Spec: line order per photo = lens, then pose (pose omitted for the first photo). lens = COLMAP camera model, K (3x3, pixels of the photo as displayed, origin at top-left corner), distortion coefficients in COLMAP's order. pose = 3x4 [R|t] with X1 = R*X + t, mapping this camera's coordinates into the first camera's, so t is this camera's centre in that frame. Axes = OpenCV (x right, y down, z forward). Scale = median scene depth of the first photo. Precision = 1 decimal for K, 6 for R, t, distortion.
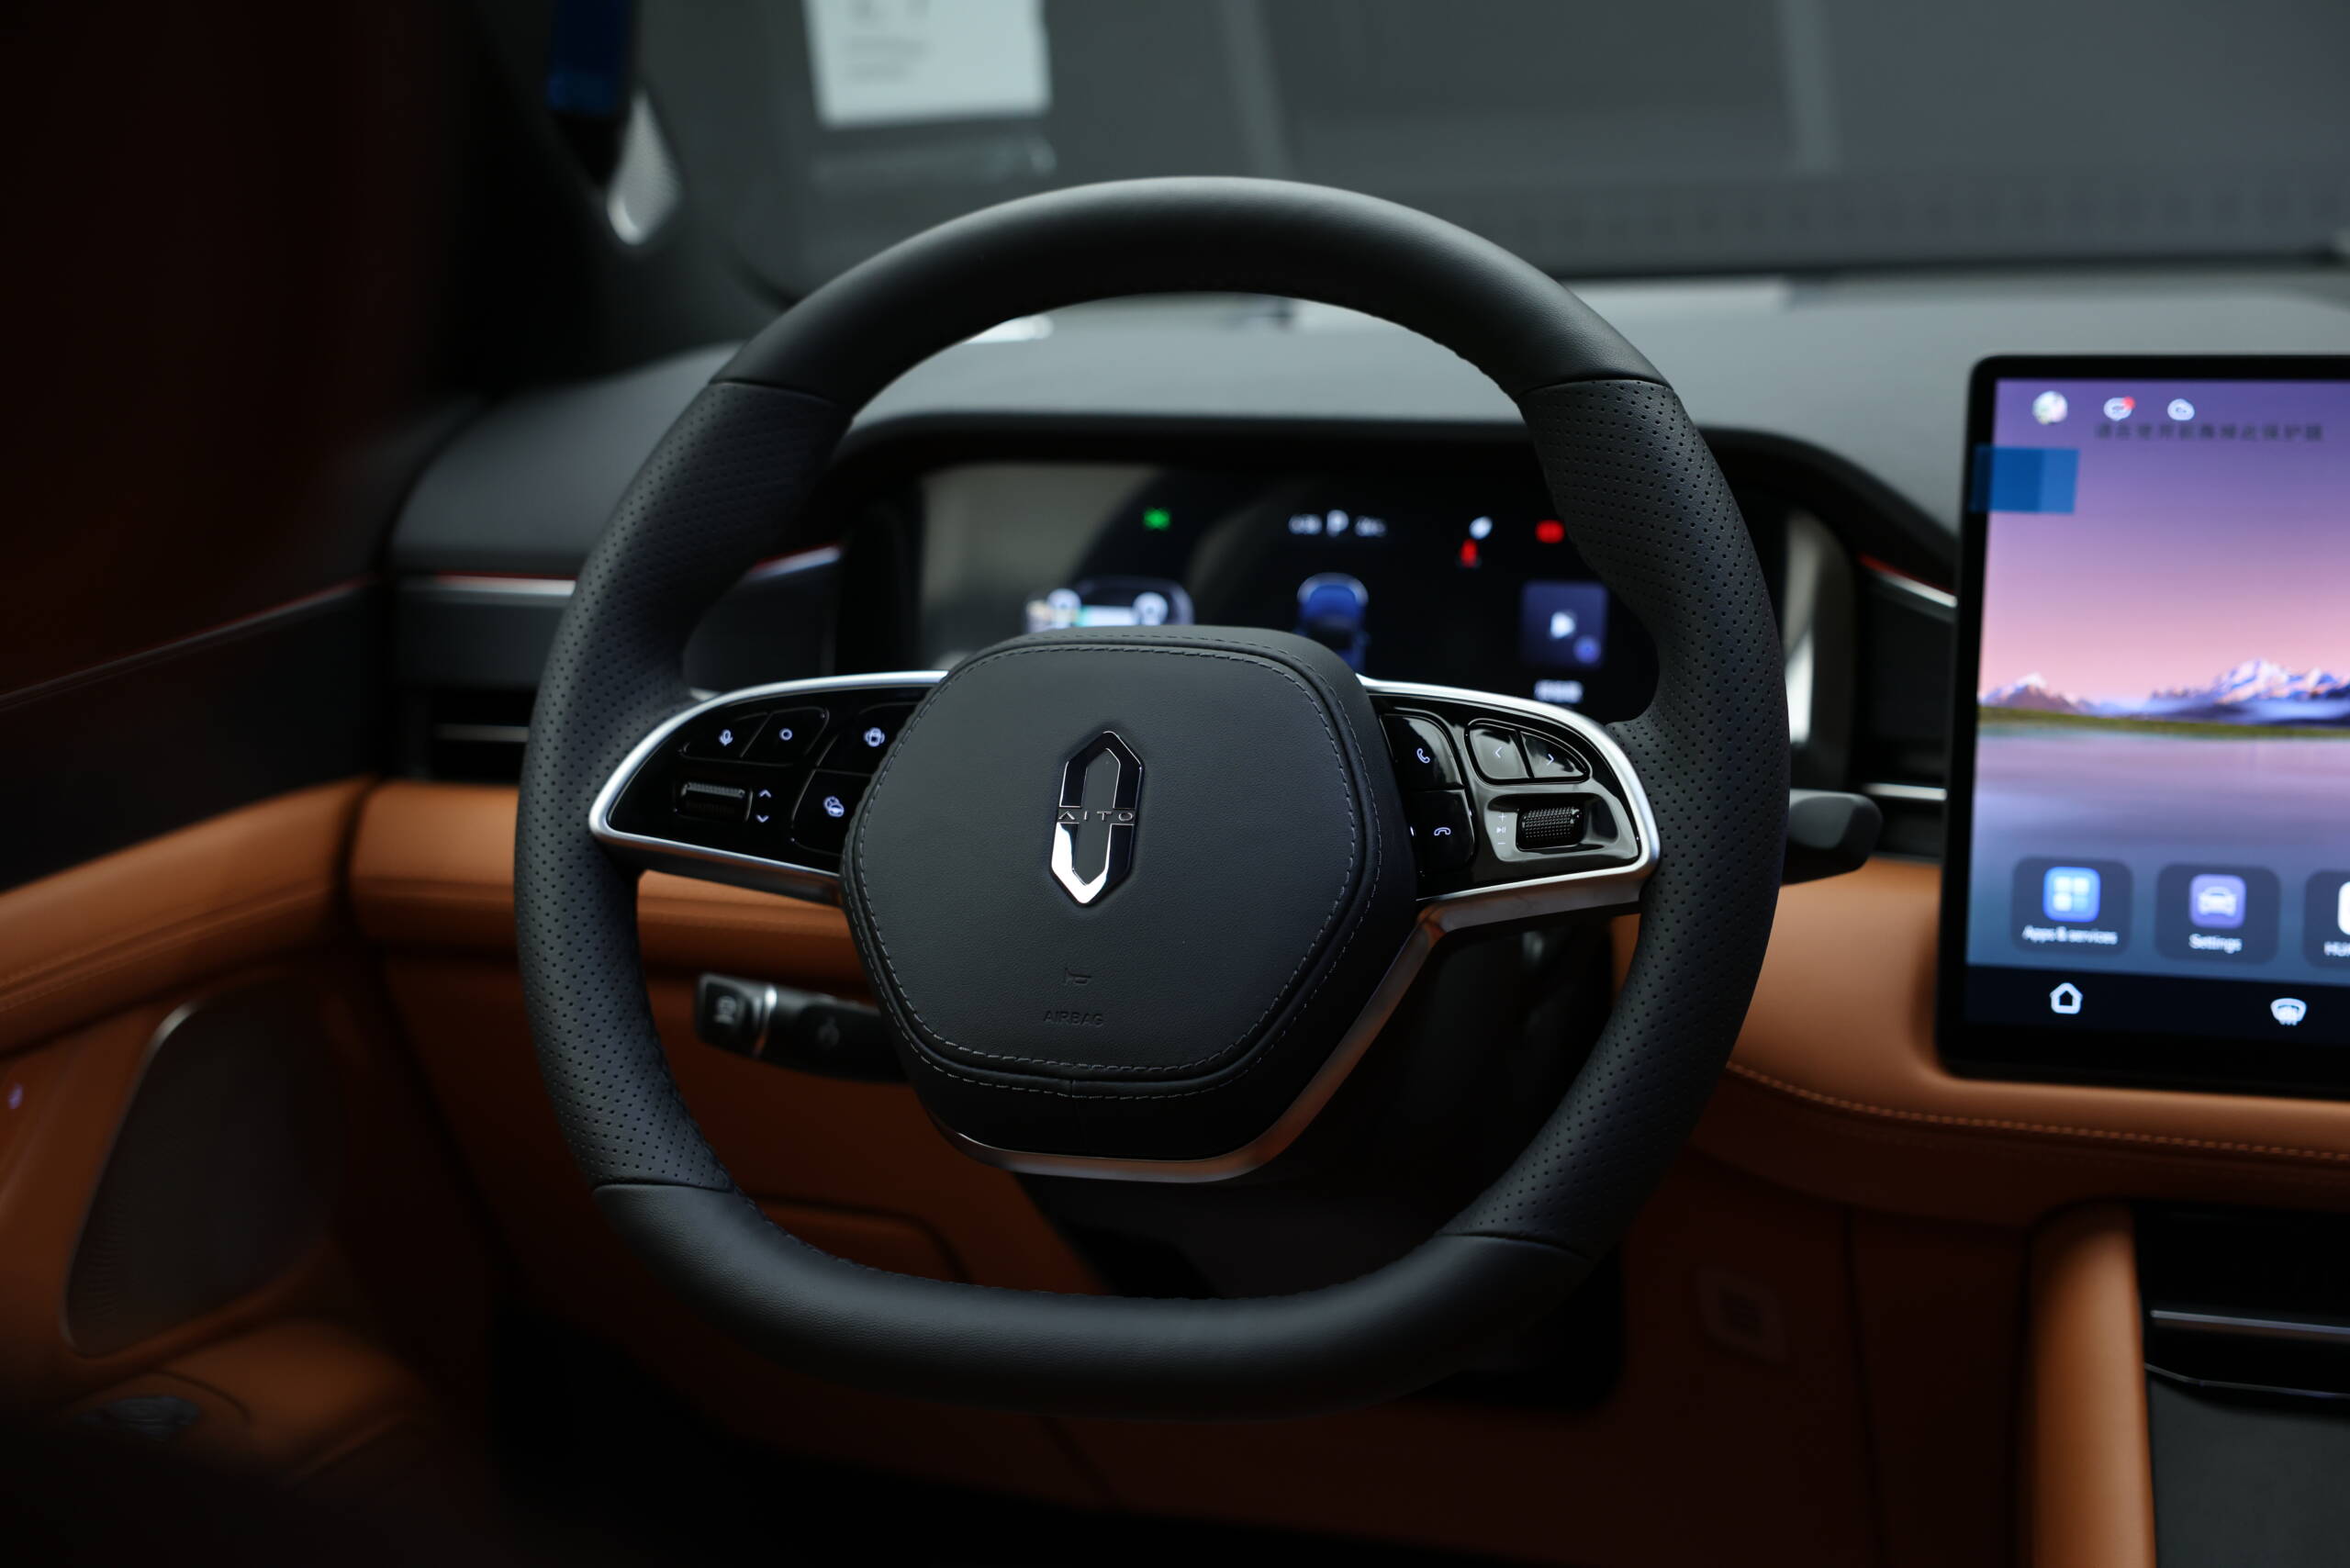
lens RADIAL K [[3894.7, 0, 1175.0], [0, 3894.7, 784.0], [0, 0, 1]] dist [0.186032, 0.030979]
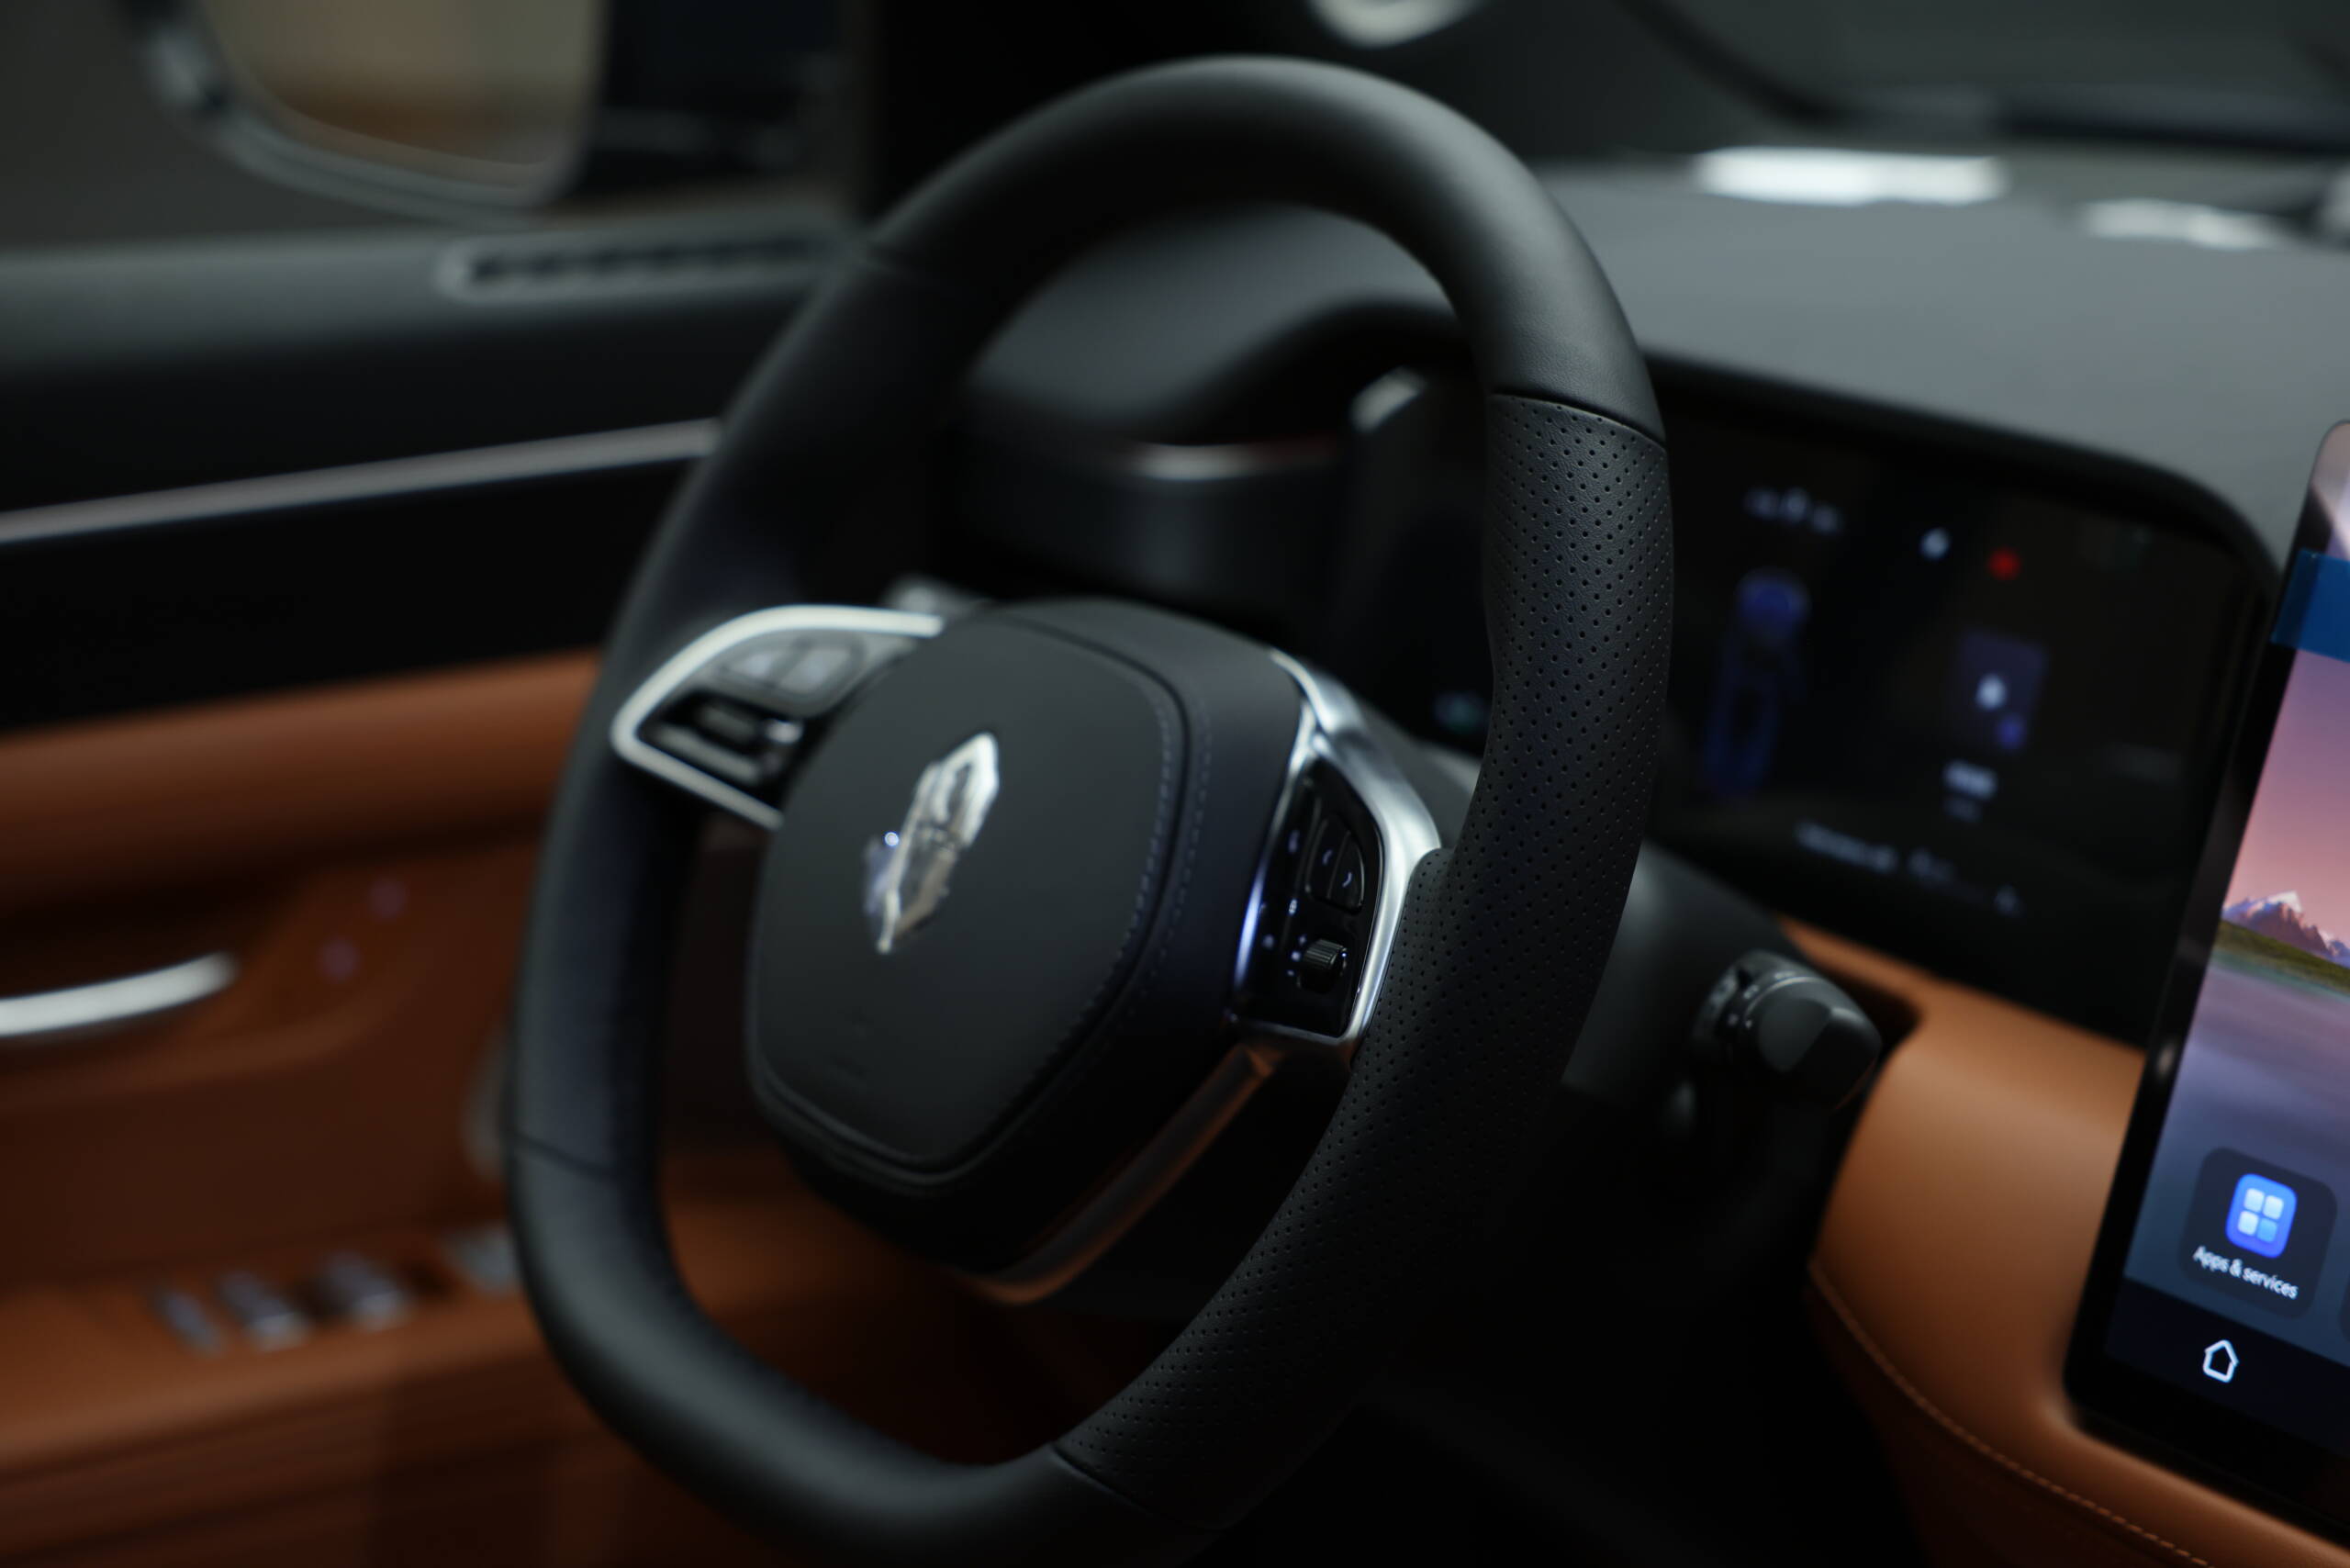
lens RADIAL K [[4519.7, 0, 1180.3], [0, 4519.7, 789.1], [0, 0, 1]] dist [0.231624, 0.123807]
pose [[0.797311, 0.188075, -0.573518, 0.526929], [-0.147727, 0.982119, 0.116697, -0.111800], [0.585211, -0.008320, 0.810838, 0.238873]]
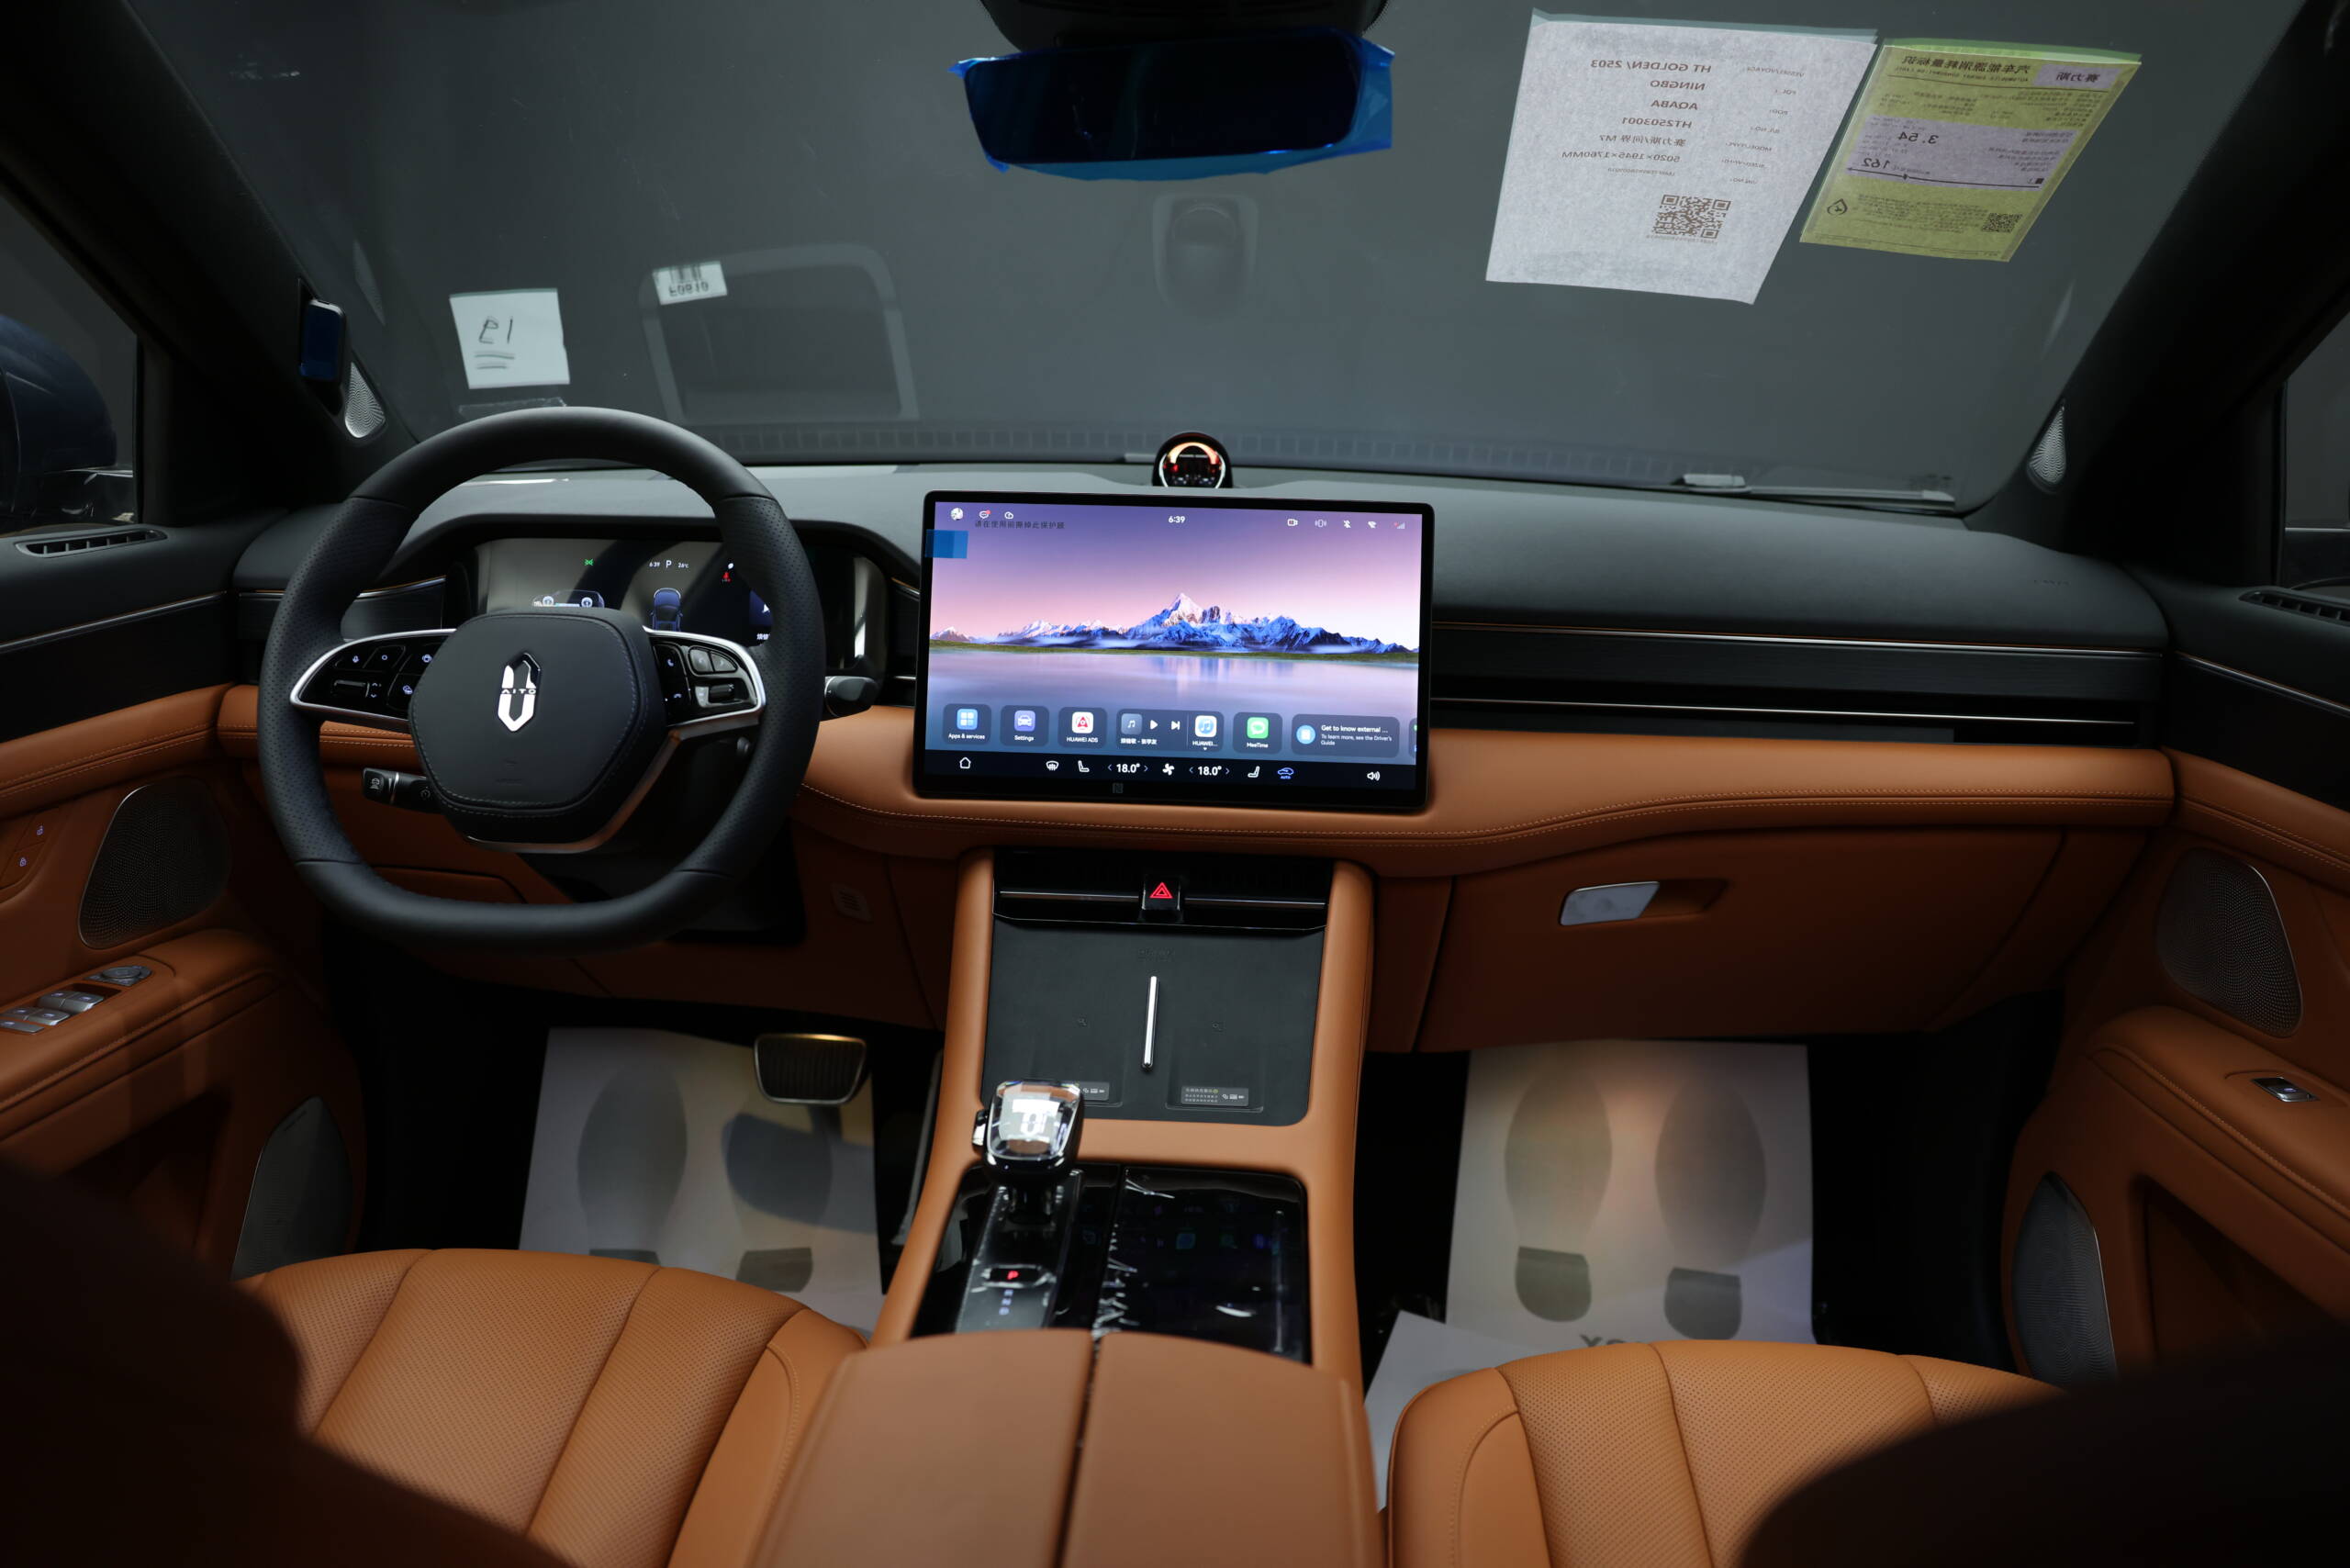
lens RADIAL K [[1623.6, 0, 1176.7], [0, 1623.6, 807.8], [0, 0, 1]] dist [-0.122507, 0.111356]
pose [[0.971034, -0.028200, 0.237272, 0.117817], [0.011070, 0.997254, 0.073221, 0.011293], [-0.238685, -0.068473, 0.968680, 0.018732]]
